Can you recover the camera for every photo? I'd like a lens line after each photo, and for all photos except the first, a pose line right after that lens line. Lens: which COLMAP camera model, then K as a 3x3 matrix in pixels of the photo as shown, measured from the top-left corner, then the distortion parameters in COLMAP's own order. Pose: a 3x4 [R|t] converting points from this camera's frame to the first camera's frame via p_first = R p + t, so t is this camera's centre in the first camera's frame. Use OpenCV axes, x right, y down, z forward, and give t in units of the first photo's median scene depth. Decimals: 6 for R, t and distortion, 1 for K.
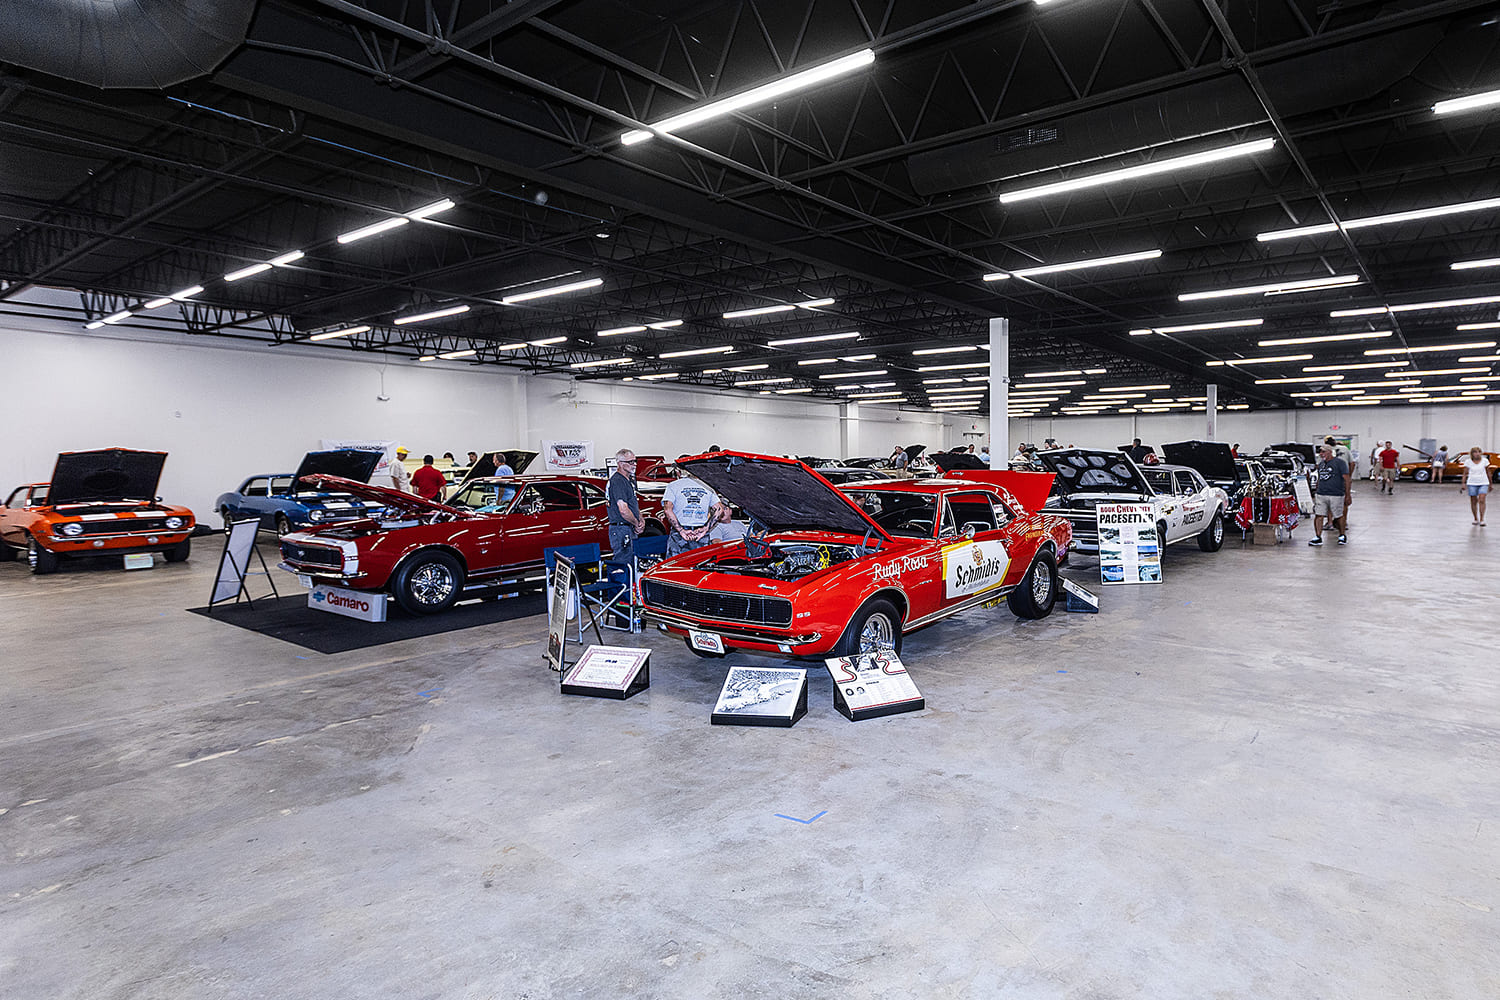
lens RADIAL K [[855.1, 0, 769.5], [0, 855.1, 501.5], [0, 0, 1]] dist [-0.001281, -0.000634]
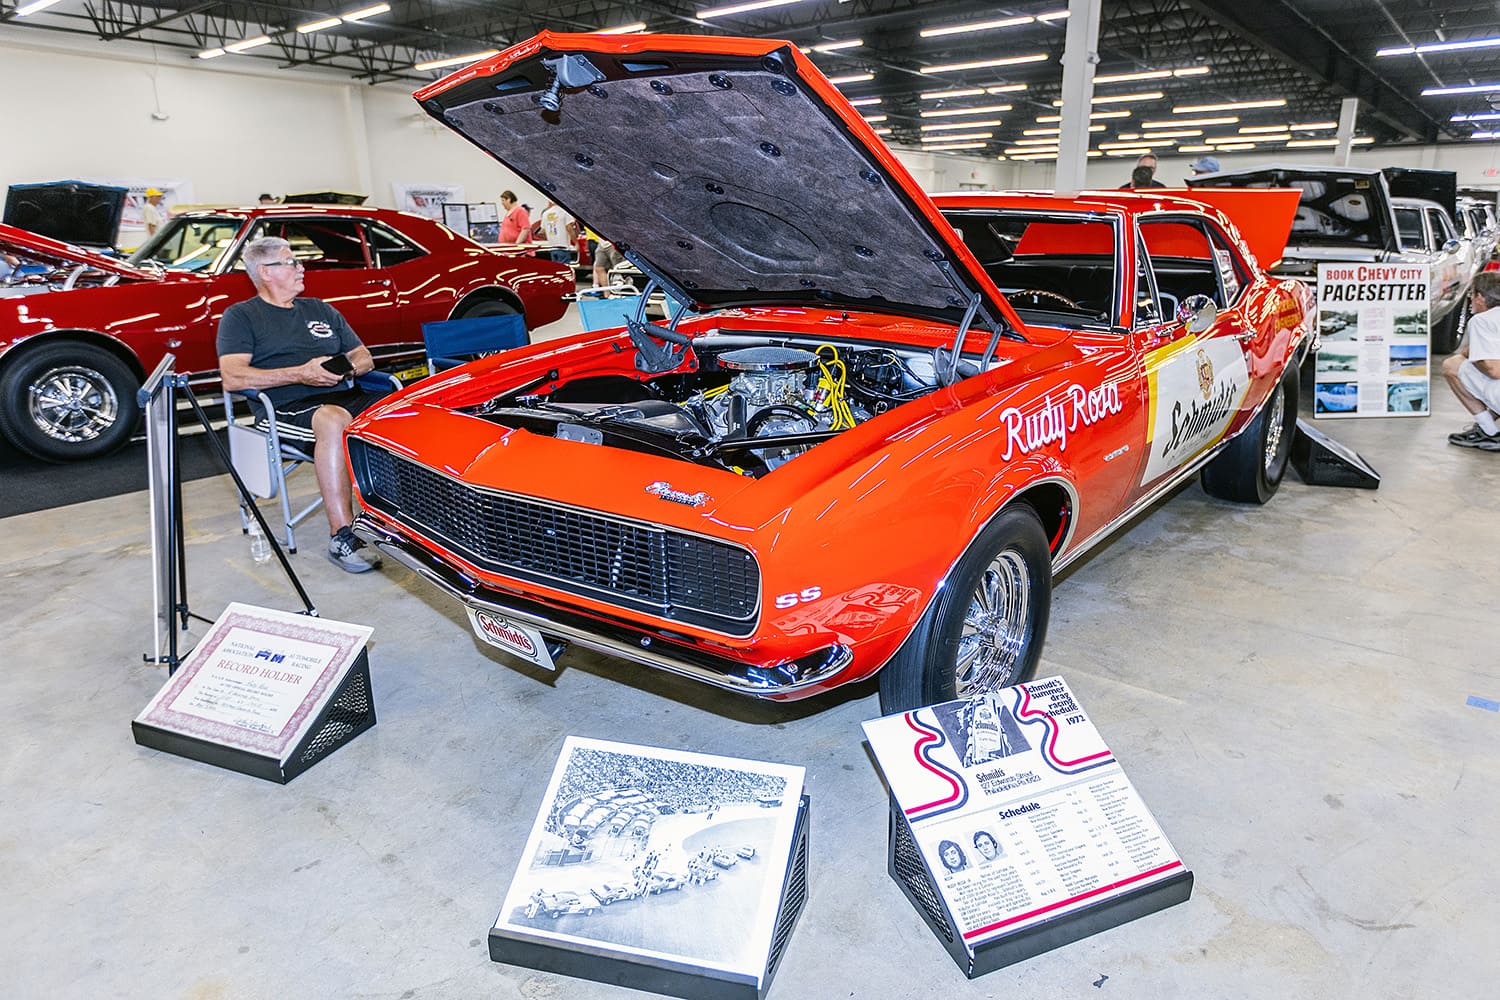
lens RADIAL K [[855.1, 0, 769.5], [0, 855.1, 501.5], [0, 0, 1]] dist [-0.001281, -0.000634]
pose [[0.997320, -0.005892, 0.072919, 0.007729], [-0.012393, 0.968737, 0.247781, 0.025498], [-0.072099, -0.248021, 0.966068, 0.655350]]
